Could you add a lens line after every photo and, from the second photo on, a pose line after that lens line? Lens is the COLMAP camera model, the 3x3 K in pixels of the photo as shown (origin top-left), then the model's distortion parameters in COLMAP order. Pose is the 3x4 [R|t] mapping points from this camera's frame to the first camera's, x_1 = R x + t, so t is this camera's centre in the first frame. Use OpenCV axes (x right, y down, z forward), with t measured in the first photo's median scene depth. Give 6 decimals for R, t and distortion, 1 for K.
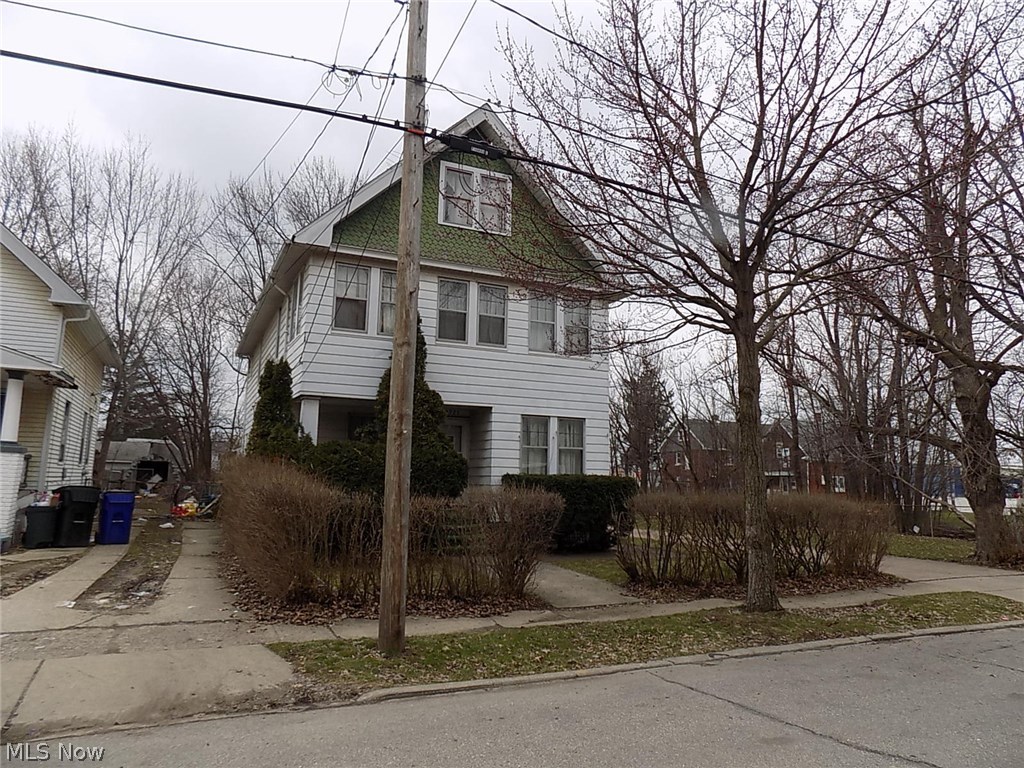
lens RADIAL K [[685.3, 0, 514.0], [0, 685.3, 379.3], [0, 0, 1]] dist [-0.061721, 0.047240]
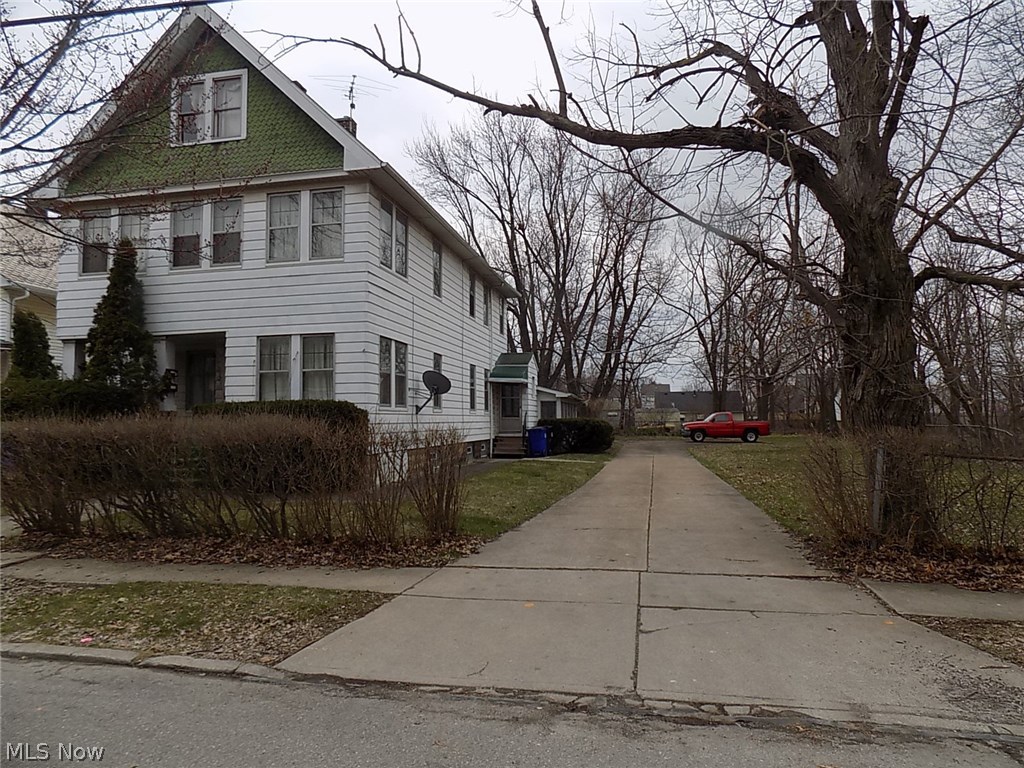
lens RADIAL K [[685.3, 0, 513.9], [0, 685.3, 379.8], [0, 0, 1]] dist [-0.061721, 0.047240]
pose [[0.803927, -0.055579, -0.592125, 0.800748], [0.119098, 0.990501, 0.068727, 0.086190], [0.582681, -0.125772, 0.802910, 0.473955]]
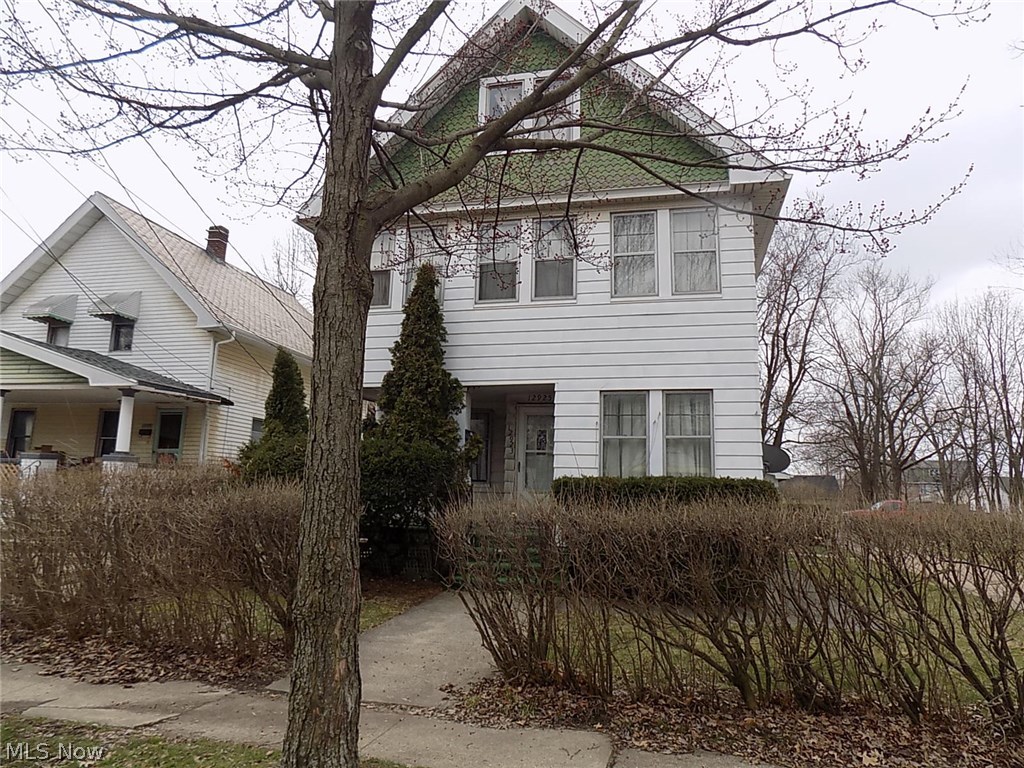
lens RADIAL K [[685.3, 0, 508.7], [0, 685.3, 378.0], [0, 0, 1]] dist [-0.061721, 0.047240]
pose [[0.783333, -0.099405, -0.613602, 0.360972], [0.087477, 0.994936, -0.049508, 0.064345], [0.615416, -0.014894, 0.788062, 0.400320]]
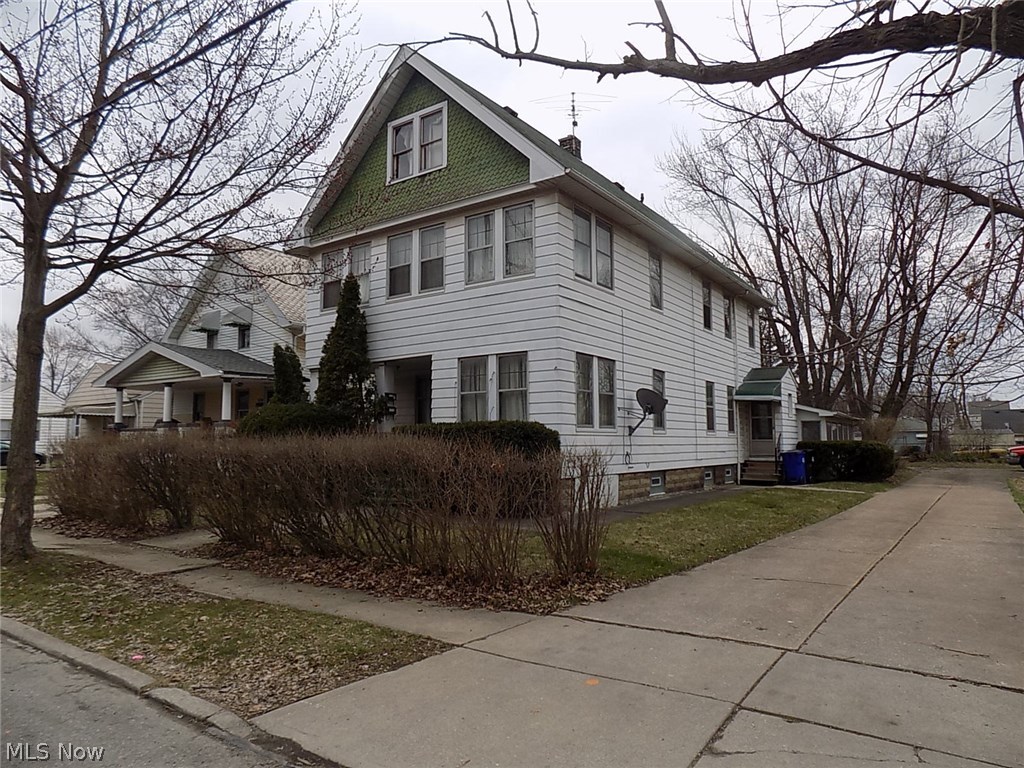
lens RADIAL K [[685.3, 0, 514.3], [0, 685.3, 376.1], [0, 0, 1]] dist [-0.061721, 0.047240]
pose [[0.497908, -0.101394, -0.861282, 0.819853], [0.154746, 0.987591, -0.026804, 0.109937], [0.853312, -0.119934, 0.507420, 0.600637]]
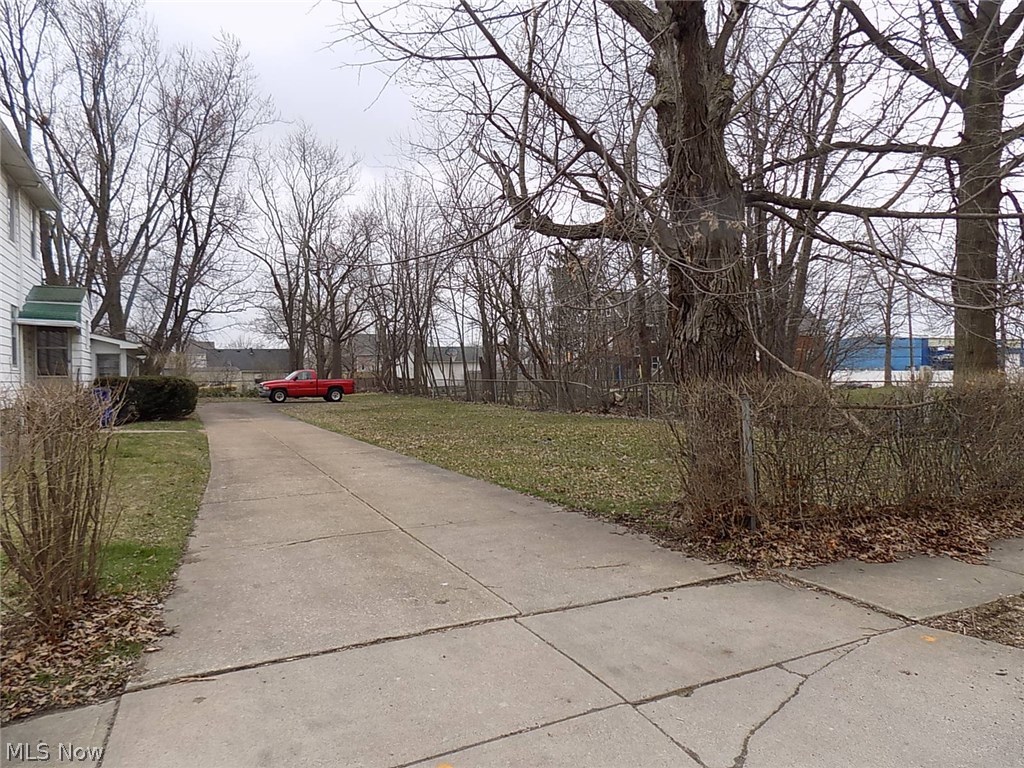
lens RADIAL K [[685.3, 0, 512.5], [0, 685.3, 383.9], [0, 0, 1]] dist [-0.061721, 0.047240]
pose [[0.999444, -0.032118, 0.009000, 0.594328], [0.029936, 0.982725, 0.182636, 0.114310], [-0.014710, -0.182265, 0.983139, 0.627883]]
